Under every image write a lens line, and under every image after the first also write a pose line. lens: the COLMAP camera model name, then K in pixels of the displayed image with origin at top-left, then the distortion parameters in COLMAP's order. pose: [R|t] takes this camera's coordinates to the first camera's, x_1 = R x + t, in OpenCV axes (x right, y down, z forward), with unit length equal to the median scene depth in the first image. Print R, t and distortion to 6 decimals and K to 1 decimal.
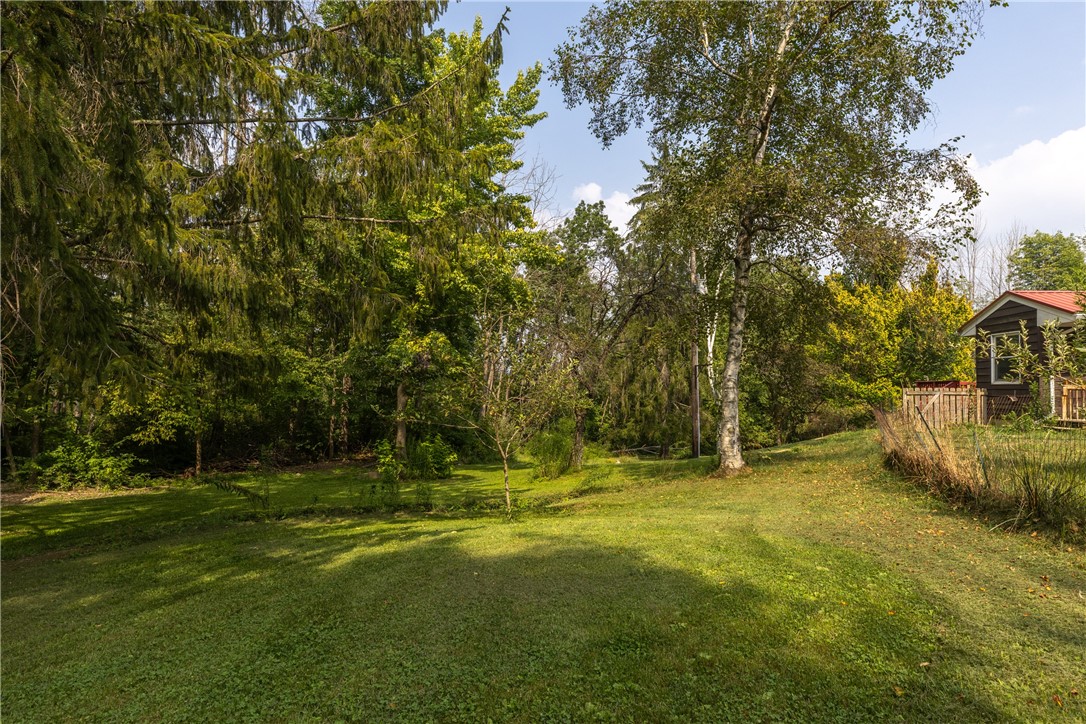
lens RADIAL K [[551.6, 0, 547.4], [0, 551.6, 364.7], [0, 0, 1]] dist [0.003796, 0.000044]
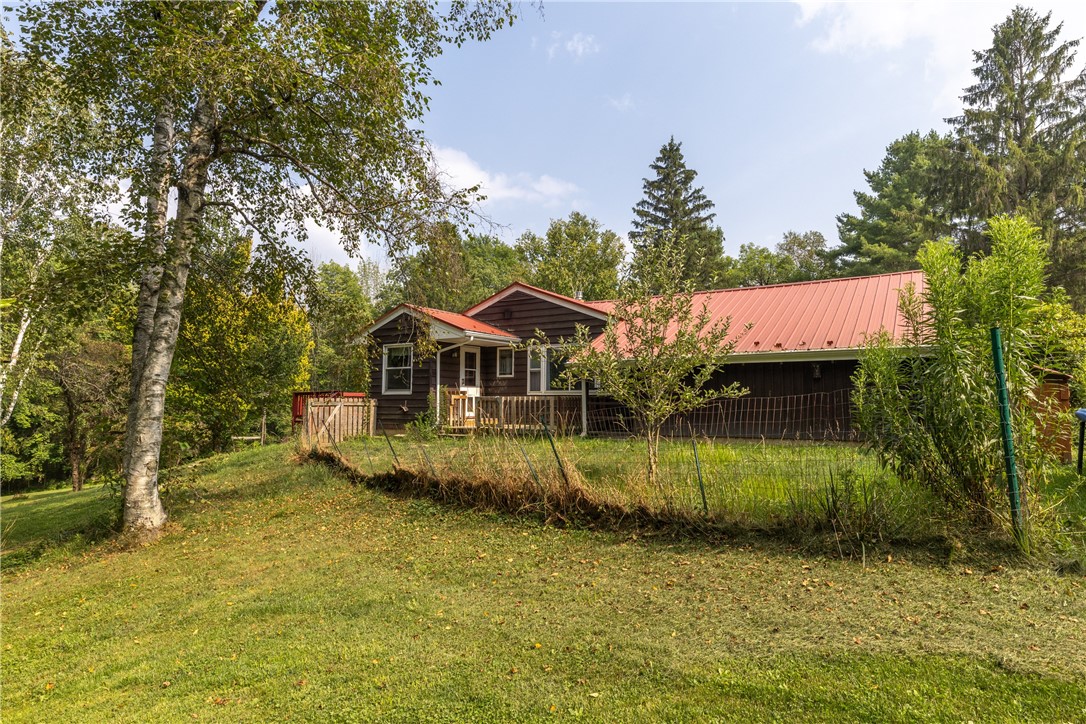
lens RADIAL K [[625.4, 0, 543.0], [0, 625.4, 362.0], [0, 0, 1]] dist [-0.000398, -0.000269]
pose [[0.485976, 0.053106, 0.872357, -0.052415], [-0.035599, 0.998527, -0.040956, 0.015256], [-0.873247, -0.011151, 0.487150, 0.244397]]
